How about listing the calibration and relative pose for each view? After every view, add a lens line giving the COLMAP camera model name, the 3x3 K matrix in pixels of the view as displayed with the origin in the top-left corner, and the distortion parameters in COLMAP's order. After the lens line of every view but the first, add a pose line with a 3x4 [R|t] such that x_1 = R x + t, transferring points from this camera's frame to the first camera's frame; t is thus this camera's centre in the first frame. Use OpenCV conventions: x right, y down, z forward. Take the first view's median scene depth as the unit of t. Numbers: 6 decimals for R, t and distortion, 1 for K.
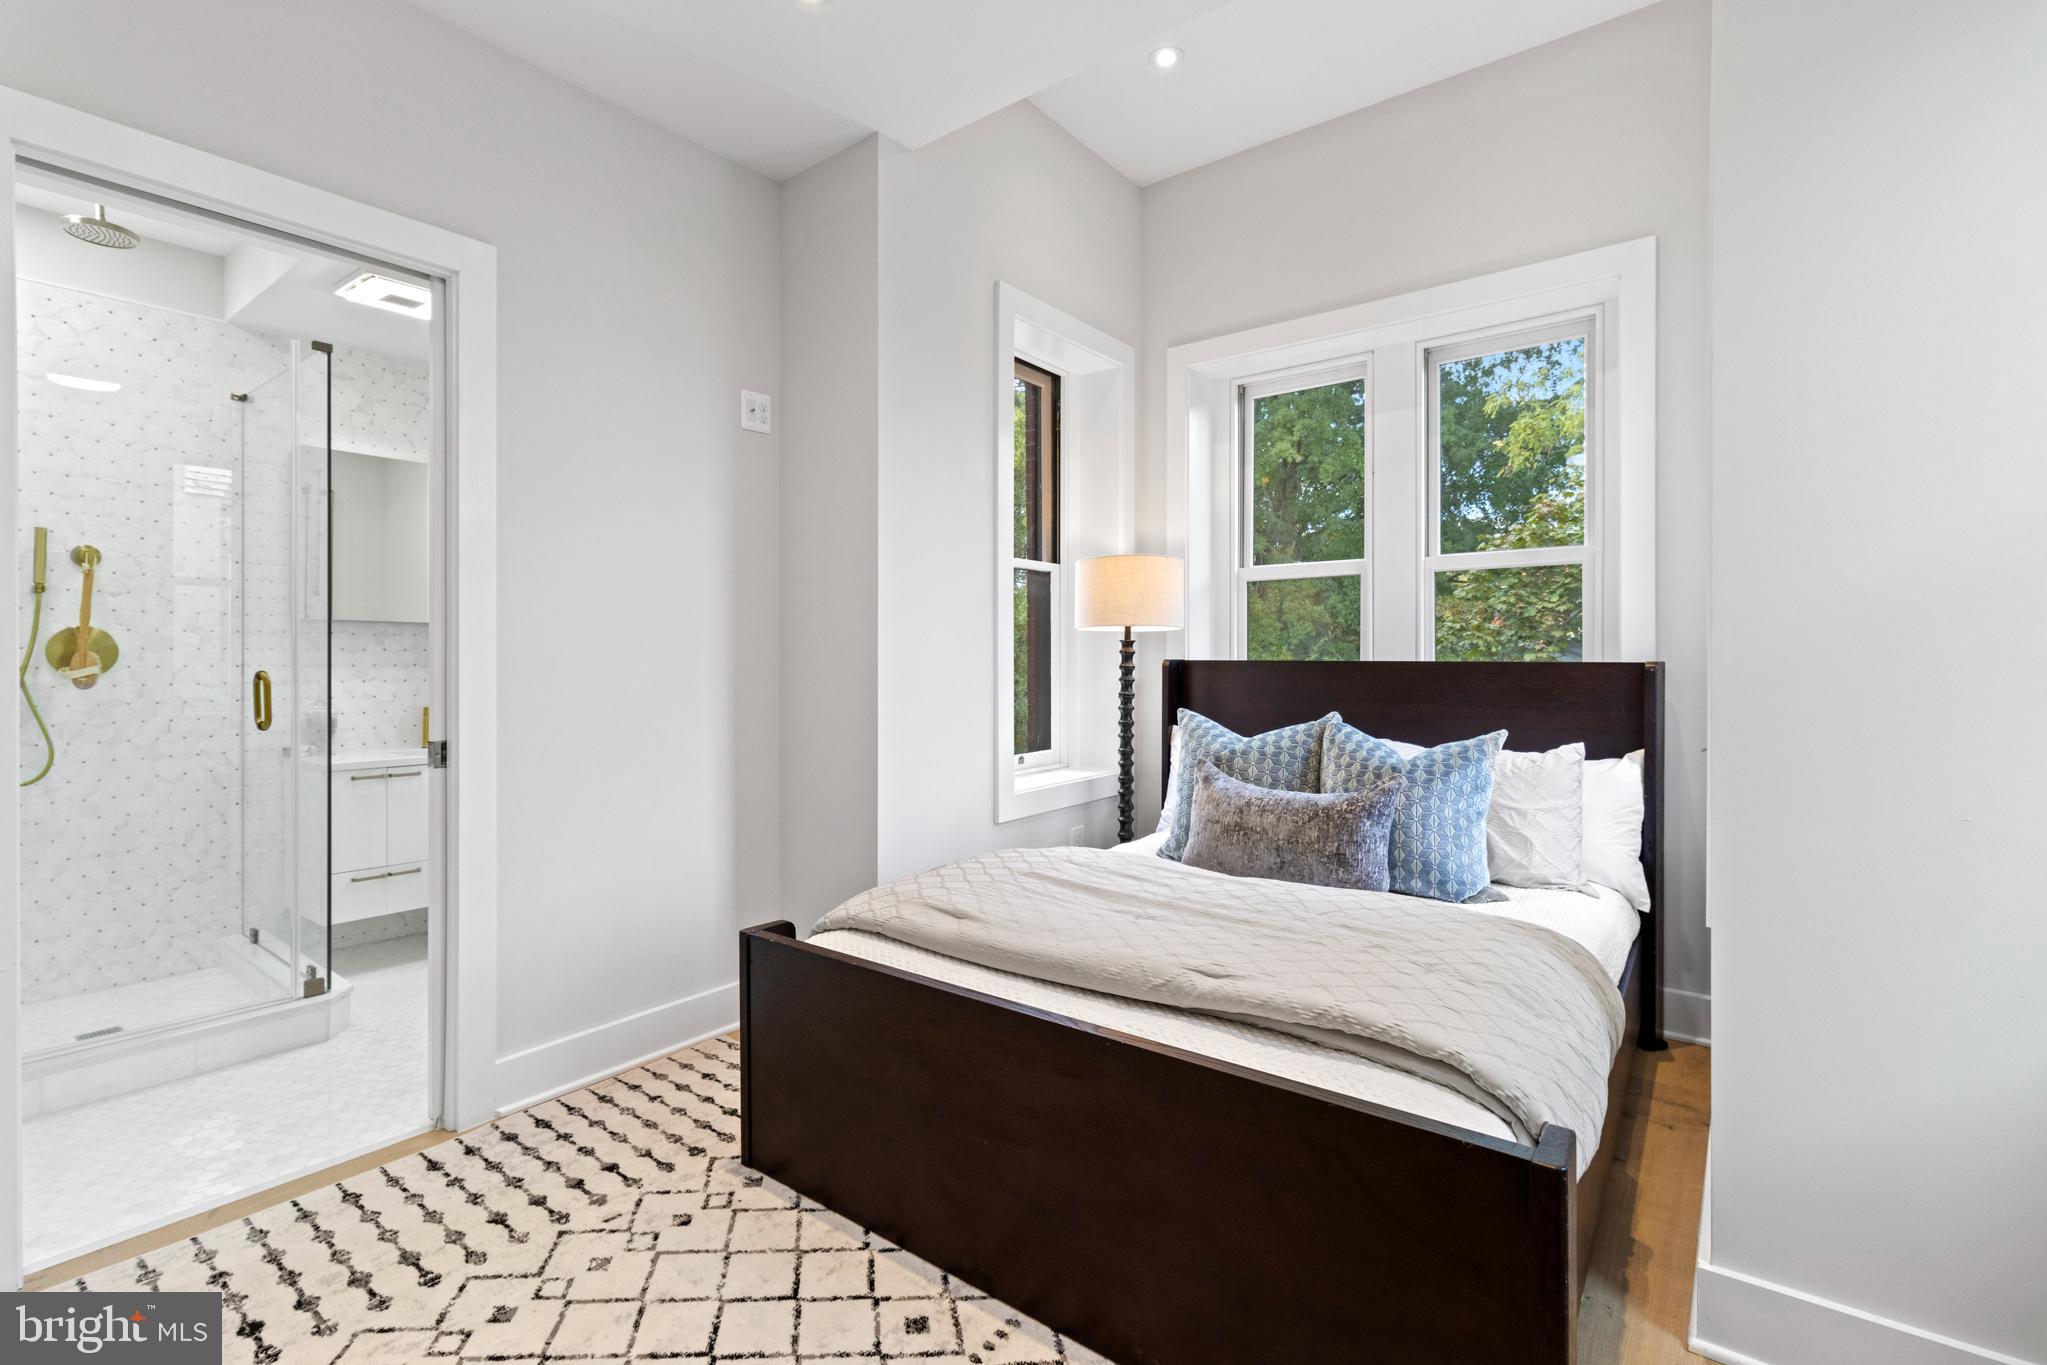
lens RADIAL K [[954.2, 0, 1009.8], [0, 954.2, 668.3], [0, 0, 1]] dist [0.007318, -0.000121]
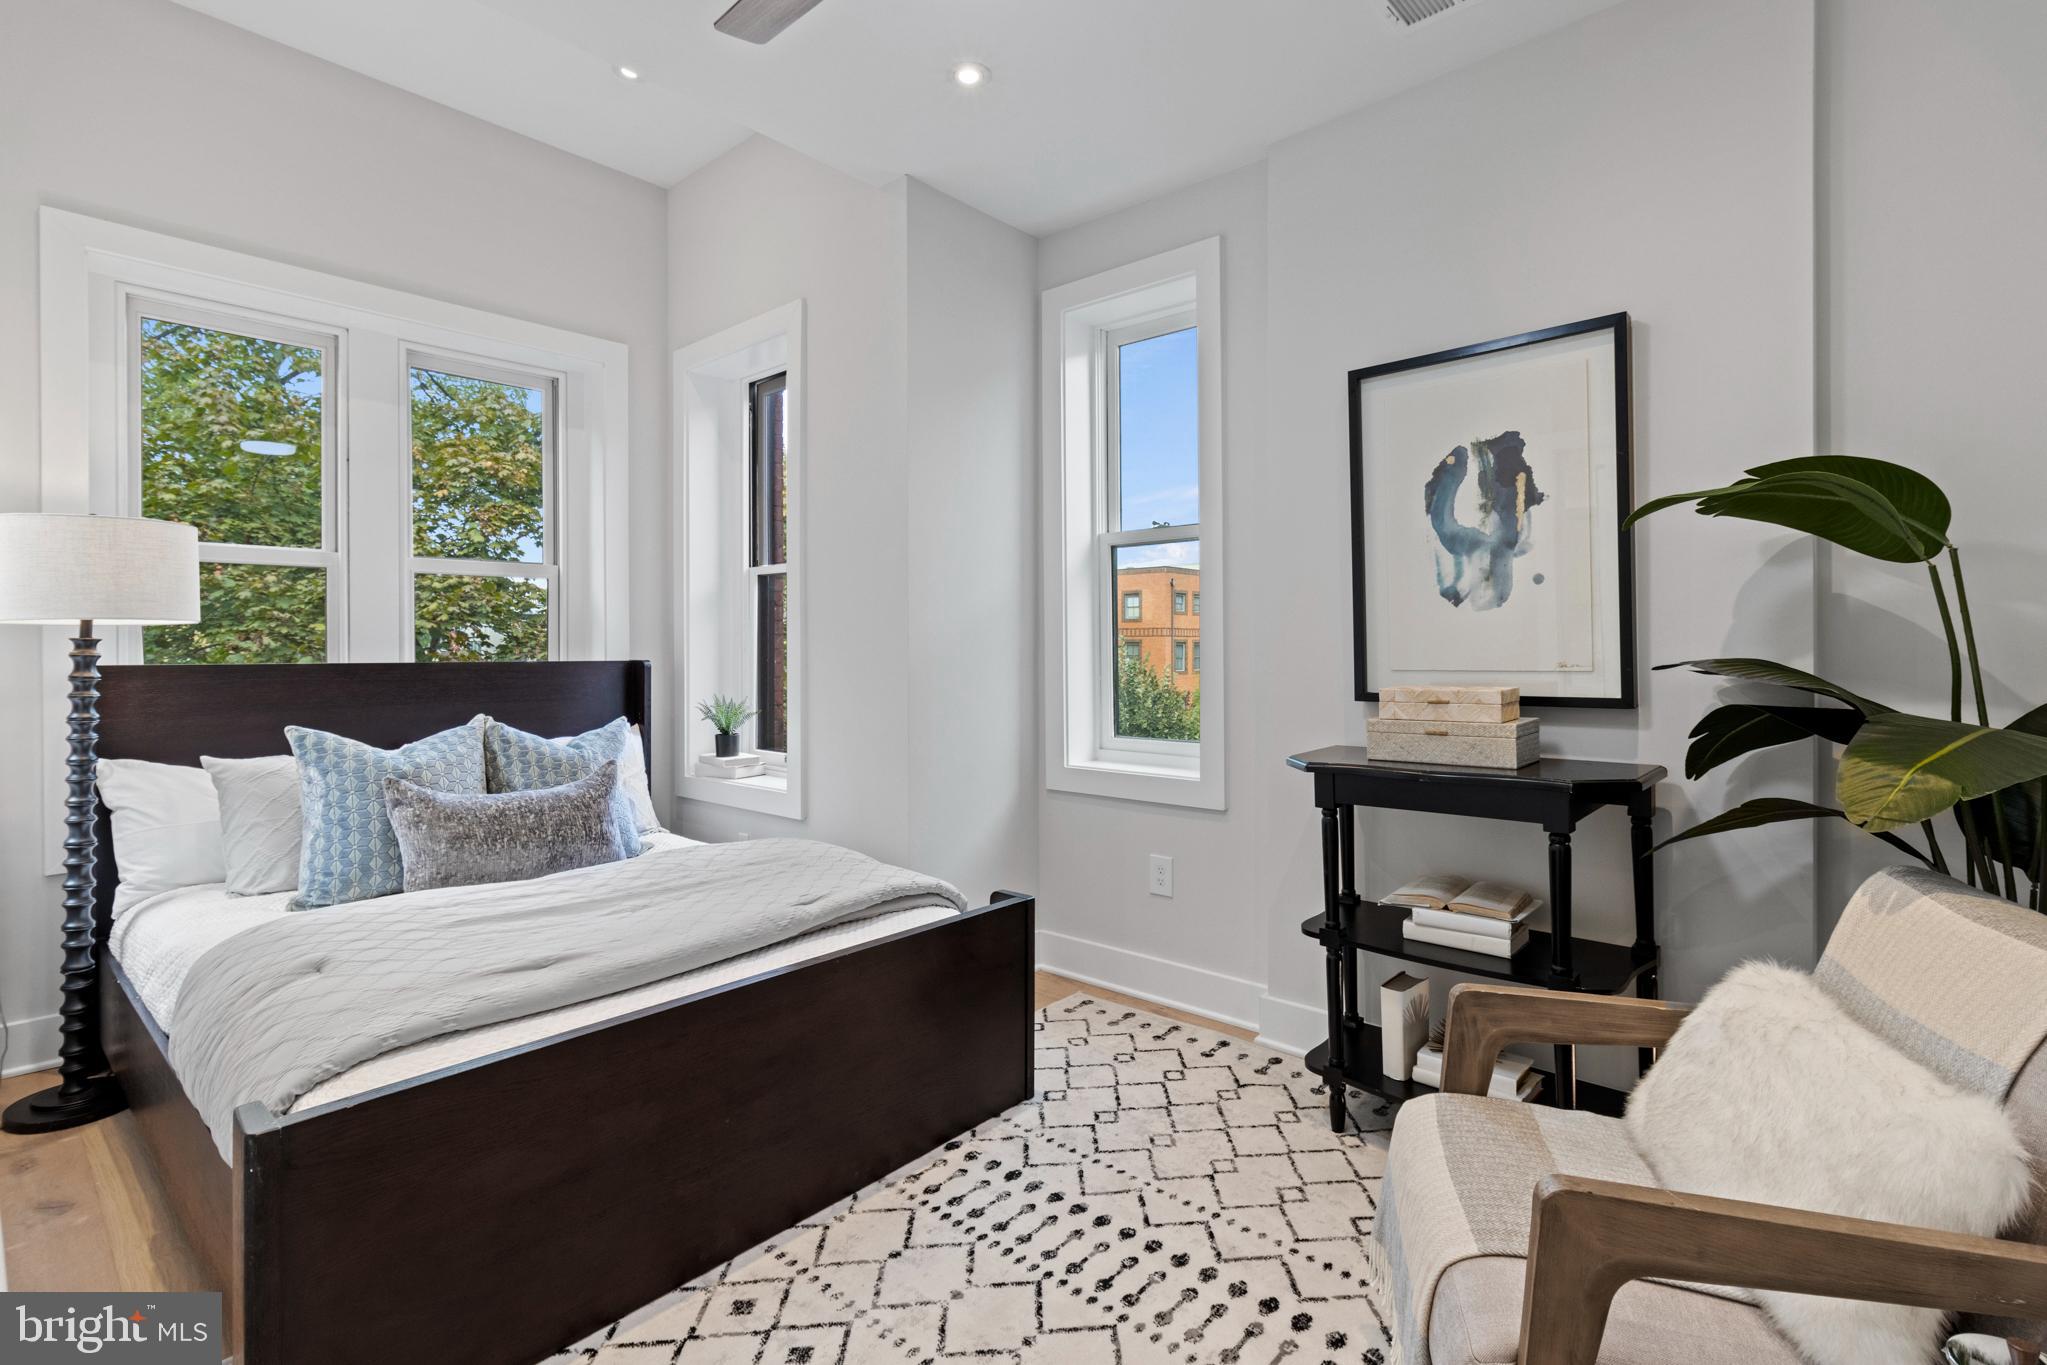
lens RADIAL K [[954.2, 0, 1010.6], [0, 954.2, 665.5], [0, 0, 1]] dist [0.007318, -0.000121]
pose [[0.061641, -0.014255, 0.997997, -0.547562], [0.010478, 0.999852, 0.013634, -0.013376], [-0.998043, 0.009616, 0.061781, 0.312741]]
